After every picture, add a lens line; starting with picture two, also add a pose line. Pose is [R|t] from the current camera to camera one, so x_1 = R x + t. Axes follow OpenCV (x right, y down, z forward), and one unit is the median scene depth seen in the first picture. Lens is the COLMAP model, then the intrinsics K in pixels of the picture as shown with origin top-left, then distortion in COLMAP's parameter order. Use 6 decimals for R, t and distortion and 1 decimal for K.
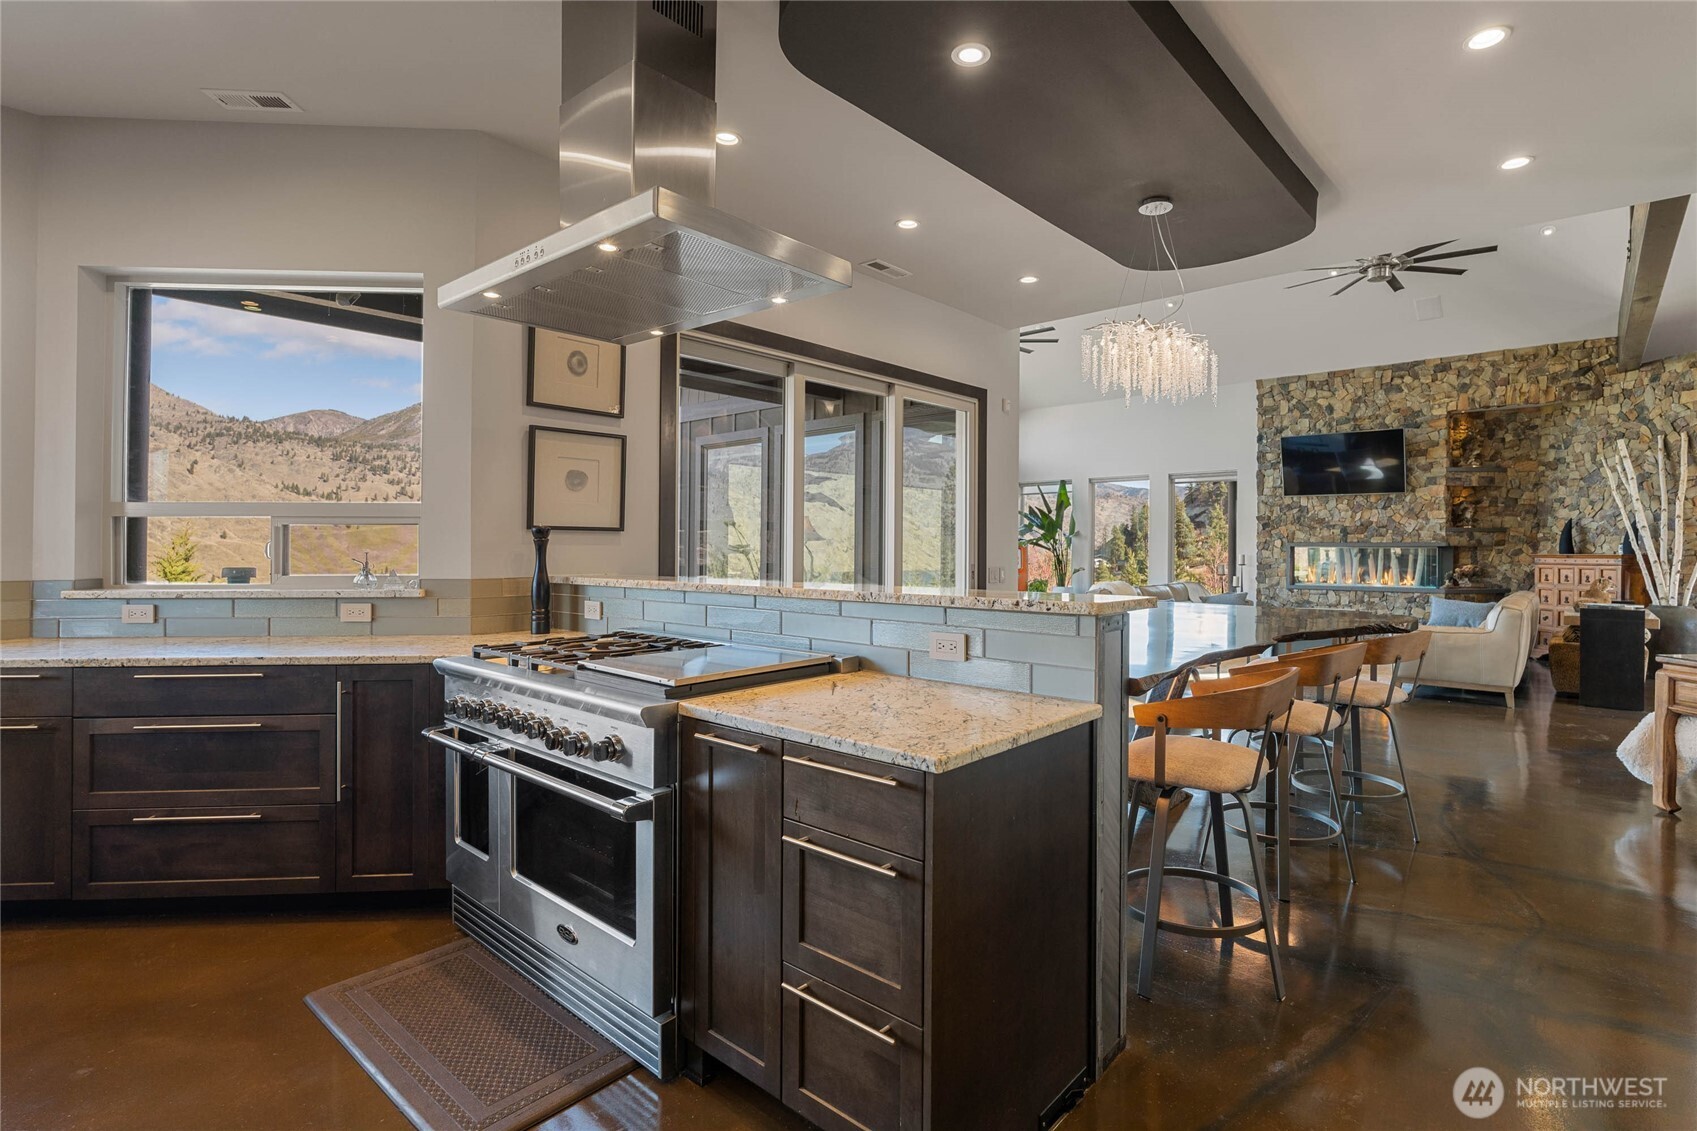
lens RADIAL K [[814.8, 0, 896.7], [0, 814.8, 552.7], [0, 0, 1]] dist [-0.004207, -0.000349]
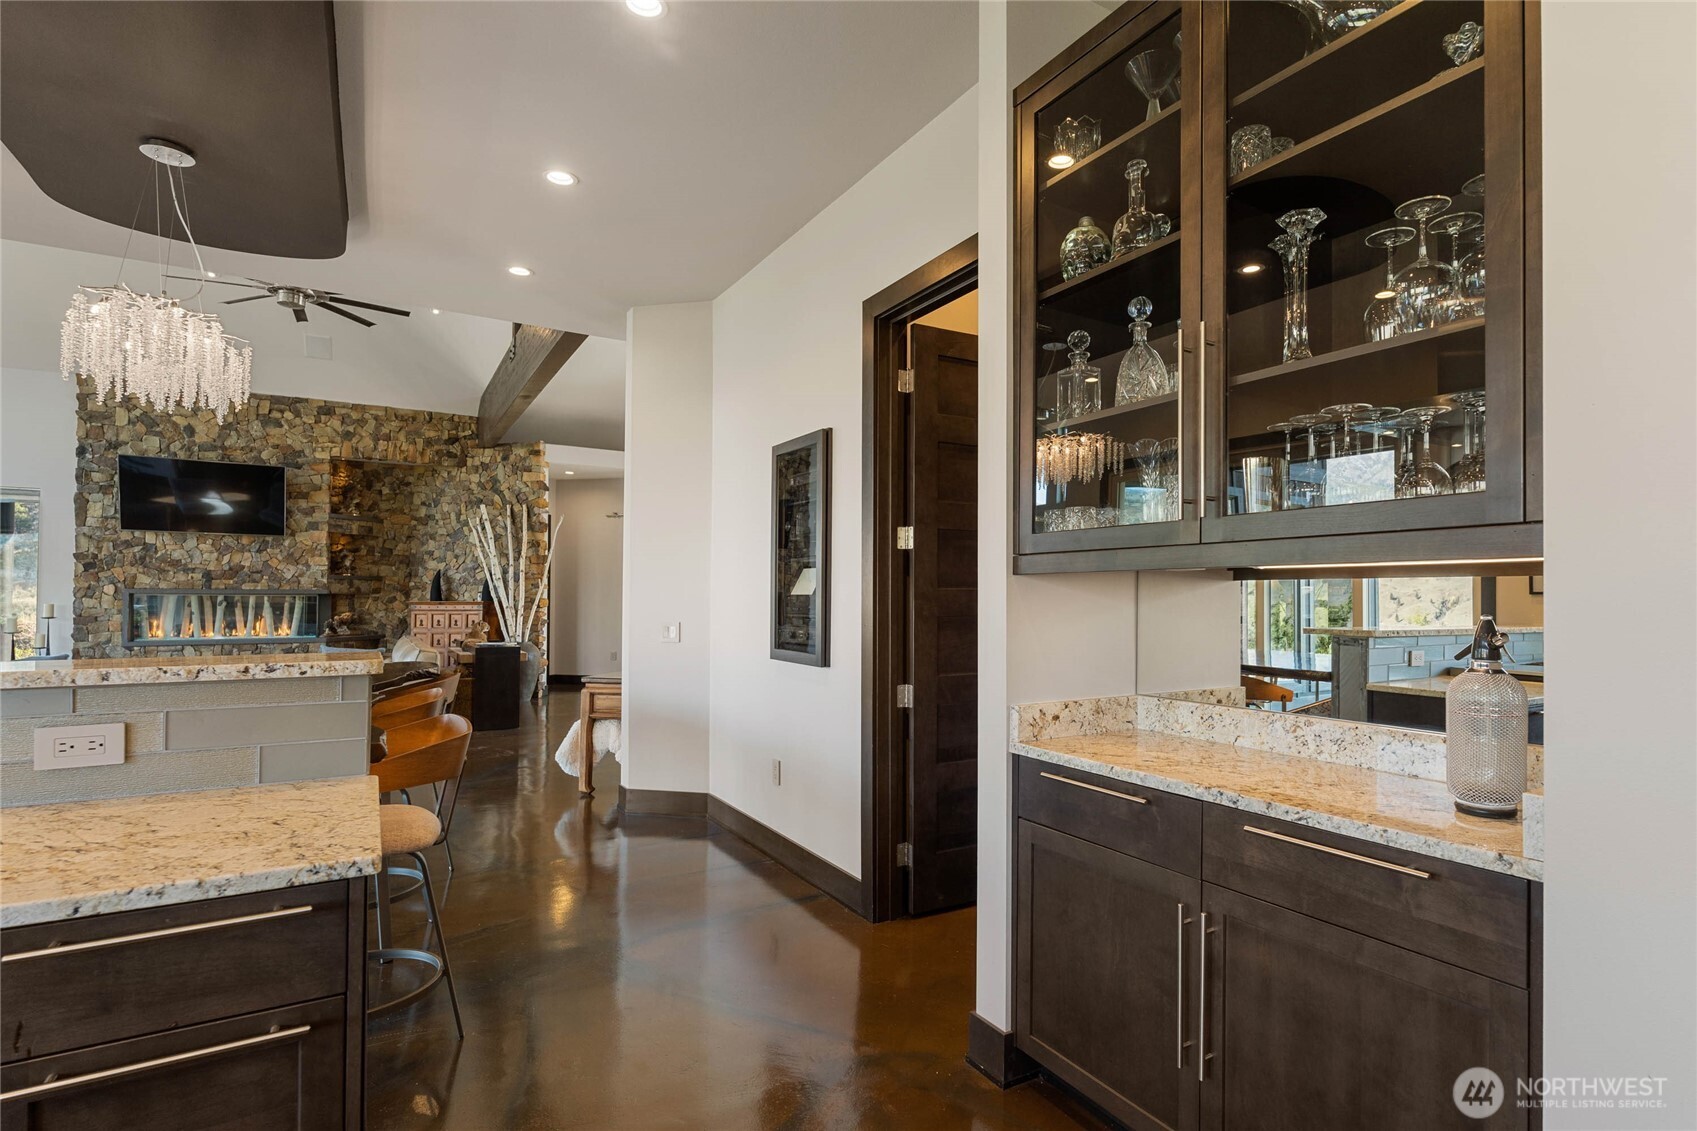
lens RADIAL K [[846.7, 0, 913.4], [0, 846.7, 571.9], [0, 0, 1]] dist [-0.003090, 0.000016]
pose [[0.289521, 0.028175, 0.956757, -0.105429], [0.003664, 0.999527, -0.030543, -0.000863], [-0.957165, 0.012348, 0.289281, 0.039310]]
